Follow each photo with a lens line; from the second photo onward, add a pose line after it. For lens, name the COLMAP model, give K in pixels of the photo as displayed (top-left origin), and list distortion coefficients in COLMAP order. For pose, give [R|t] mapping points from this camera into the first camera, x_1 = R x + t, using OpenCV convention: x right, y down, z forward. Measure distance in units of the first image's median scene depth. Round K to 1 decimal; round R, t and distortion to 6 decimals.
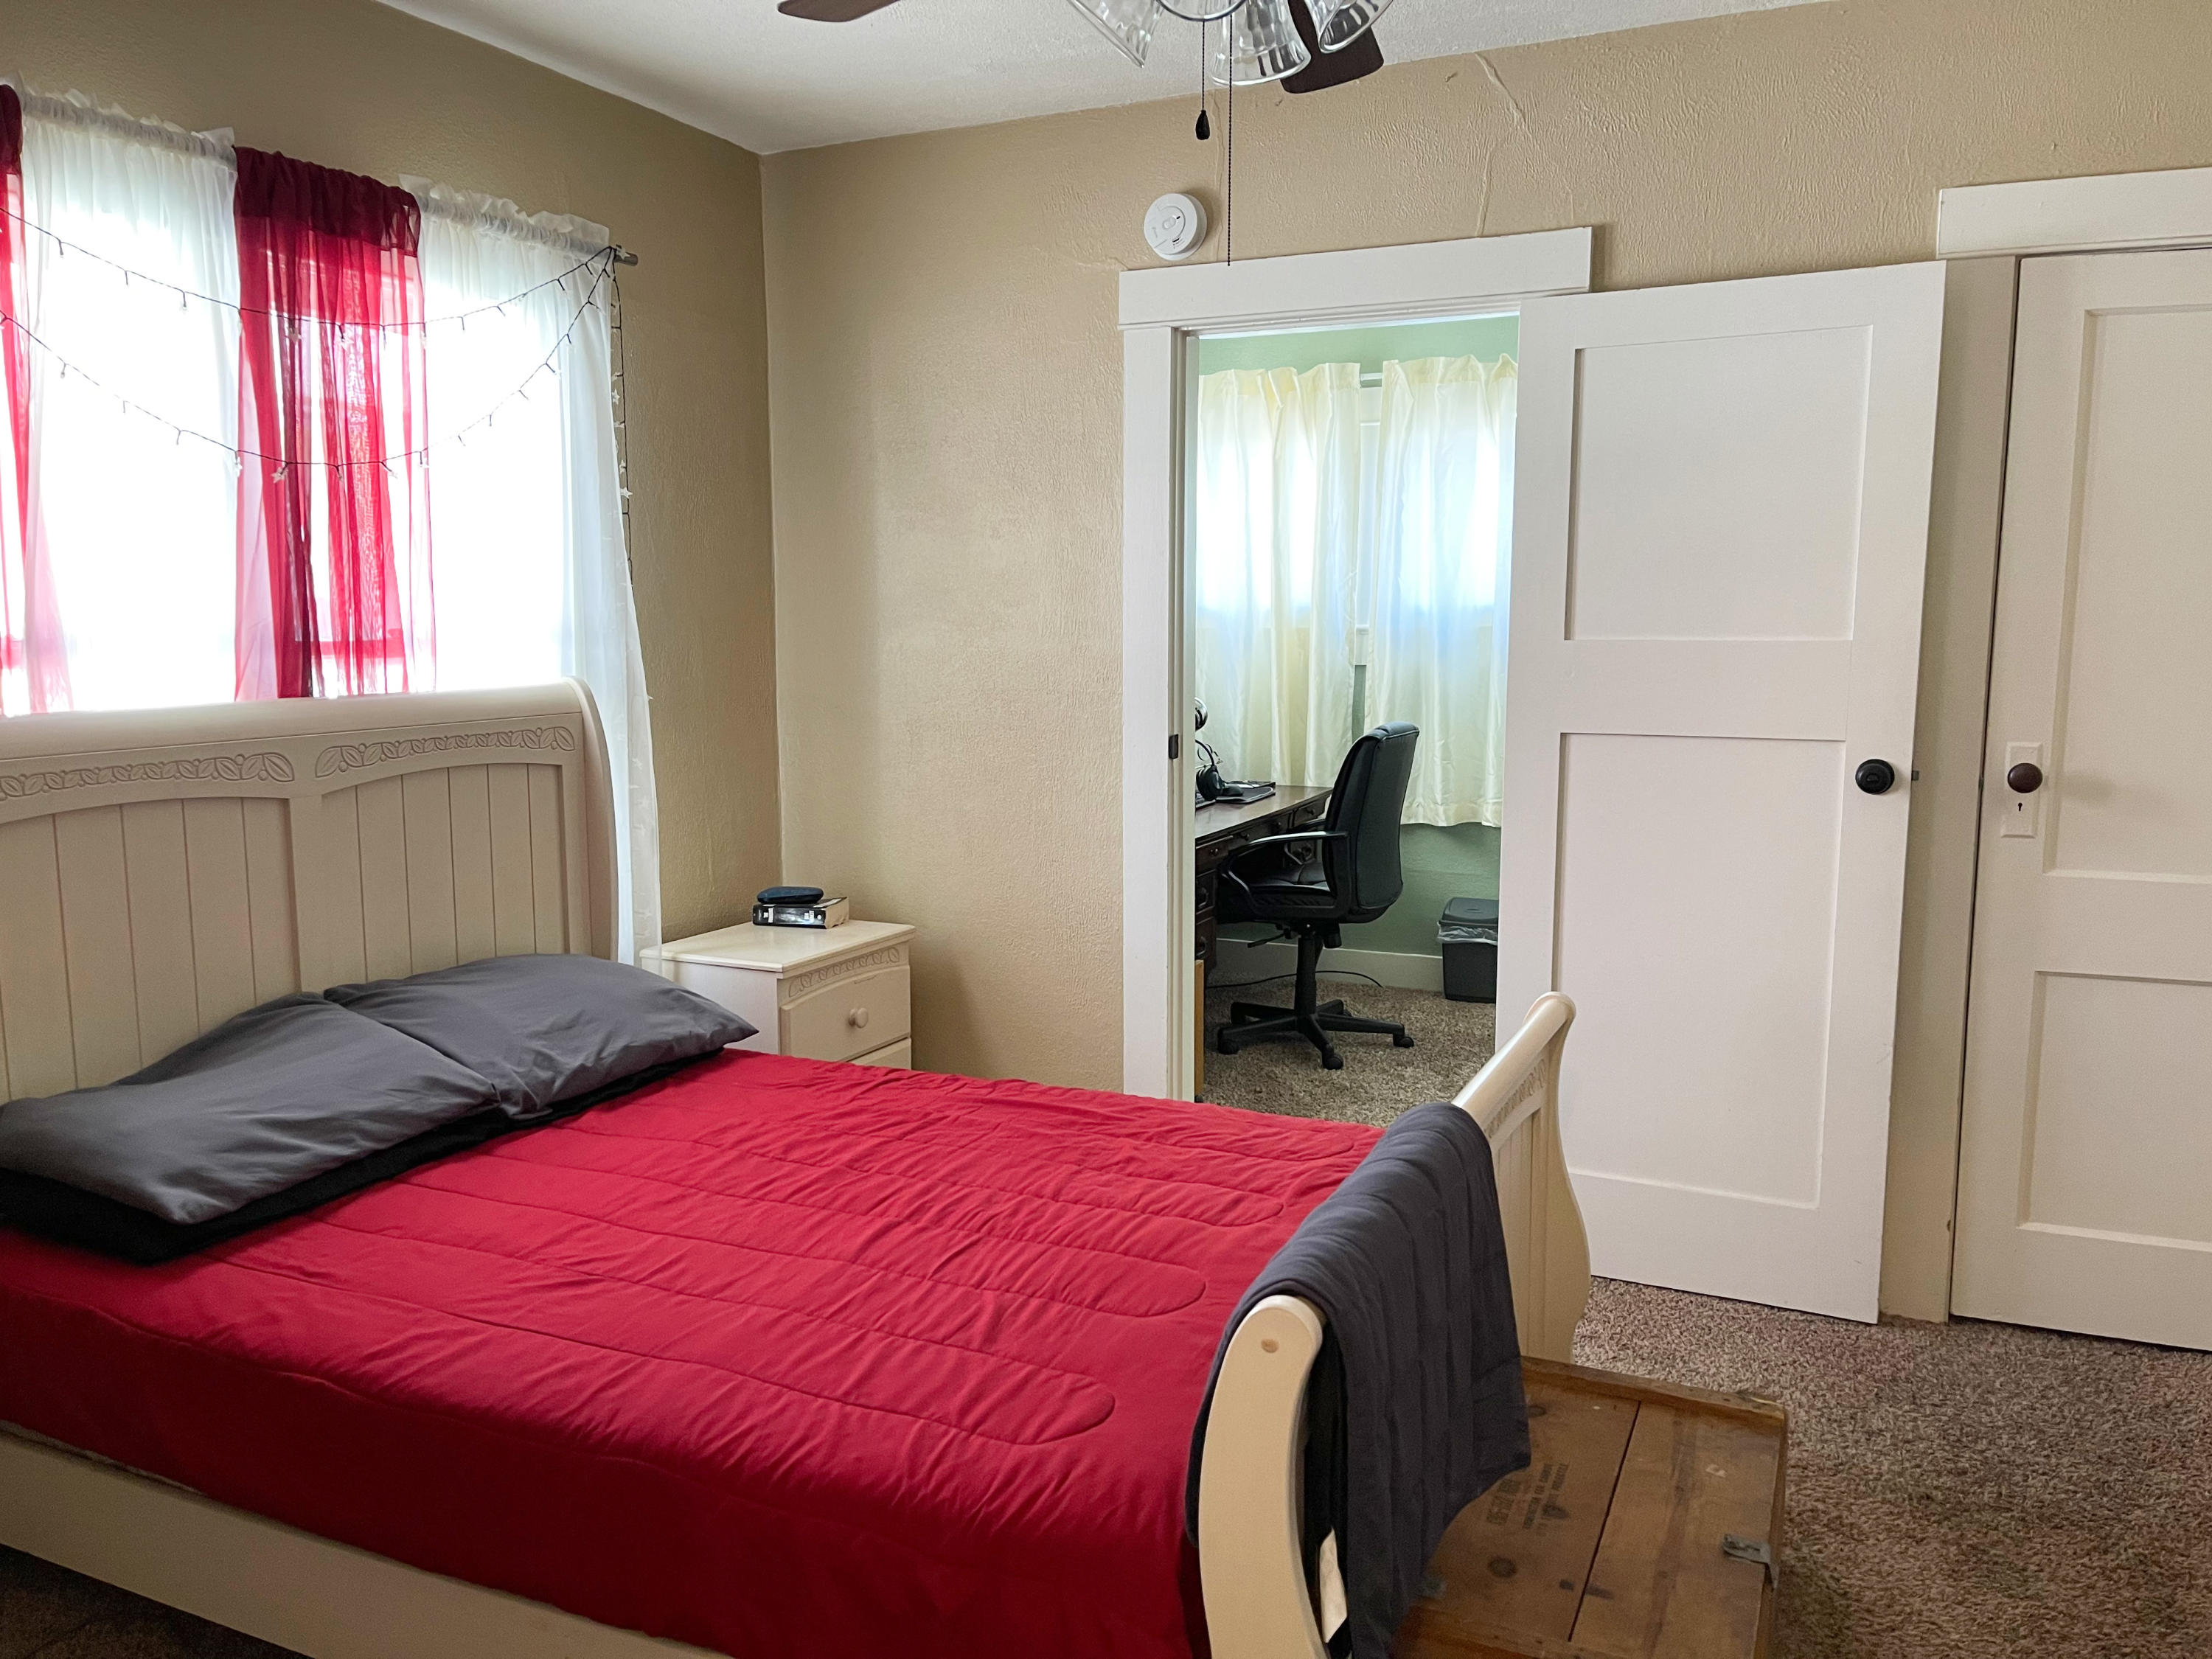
lens RADIAL K [[1717.0, 0, 1073.2], [0, 1717.0, 843.8], [0, 0, 1]] dist [-0.001778, -0.008827]
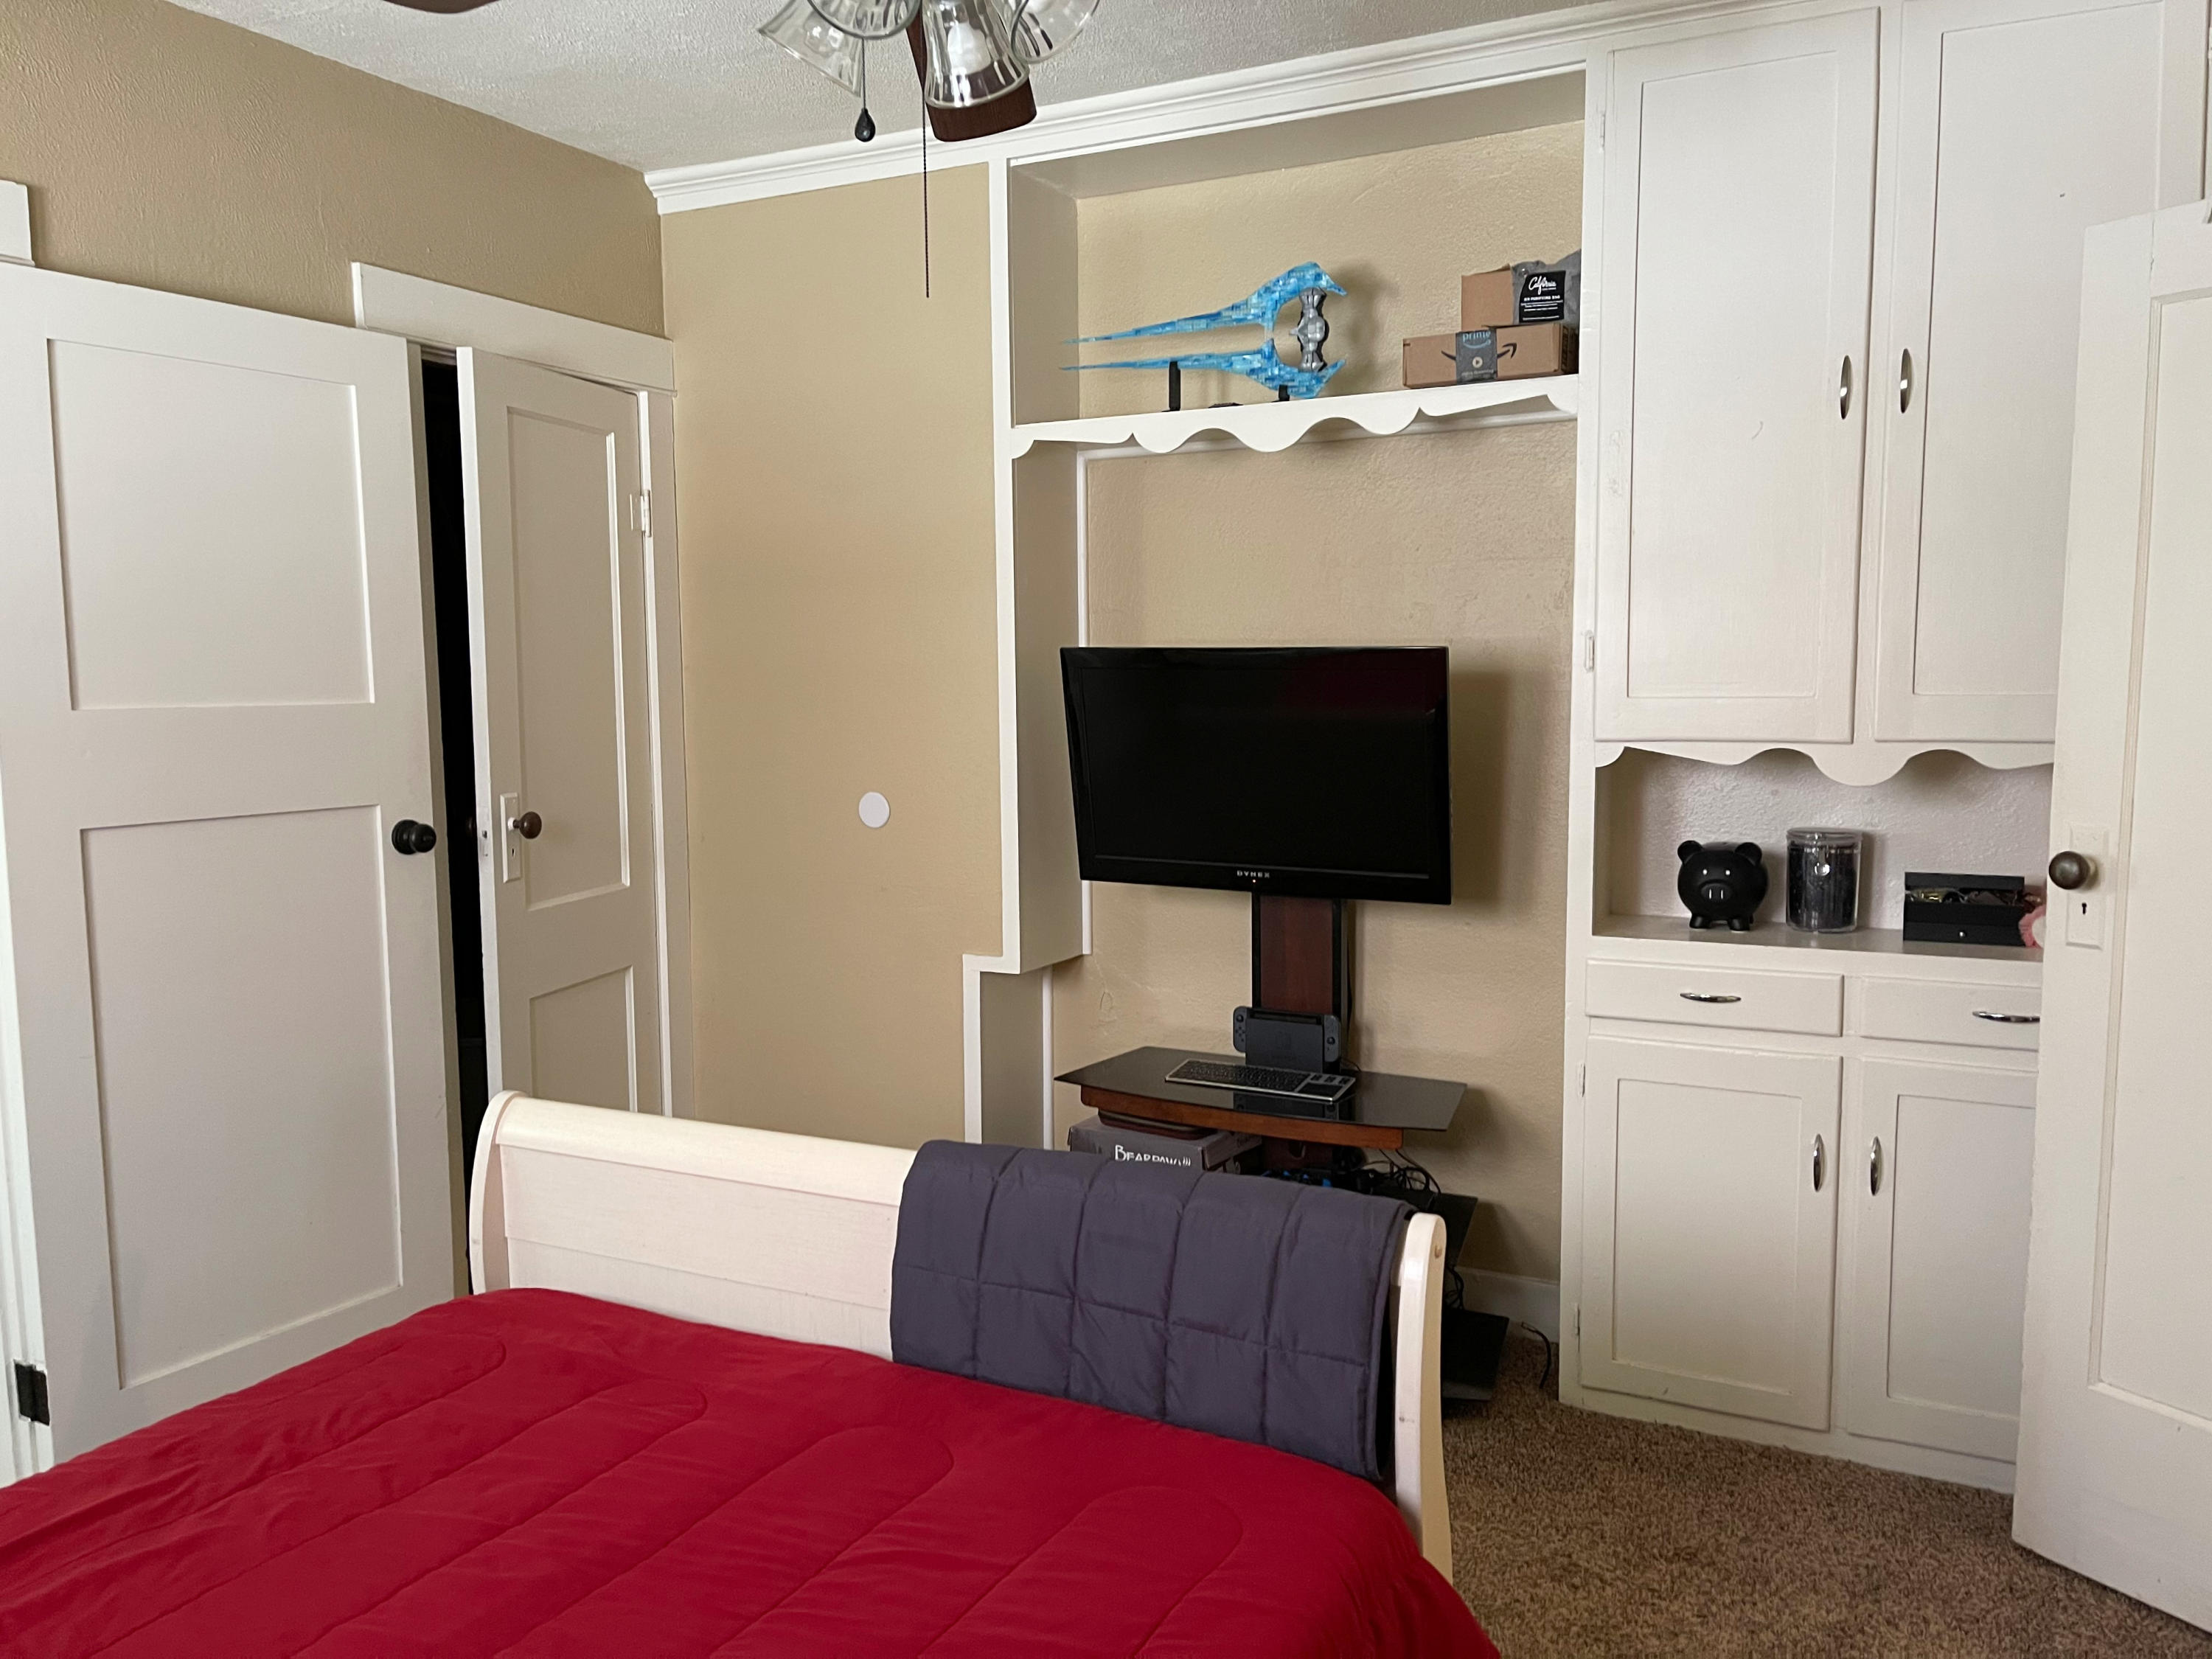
lens RADIAL K [[1717.0, 0, 1073.2], [0, 1717.0, 843.8], [0, 0, 1]] dist [-0.001778, -0.008827]
pose [[0.044975, -0.097409, 0.994228, -0.503993], [0.144034, 0.985468, 0.090035, -0.068558], [-0.988550, 0.139153, 0.058352, 0.554397]]
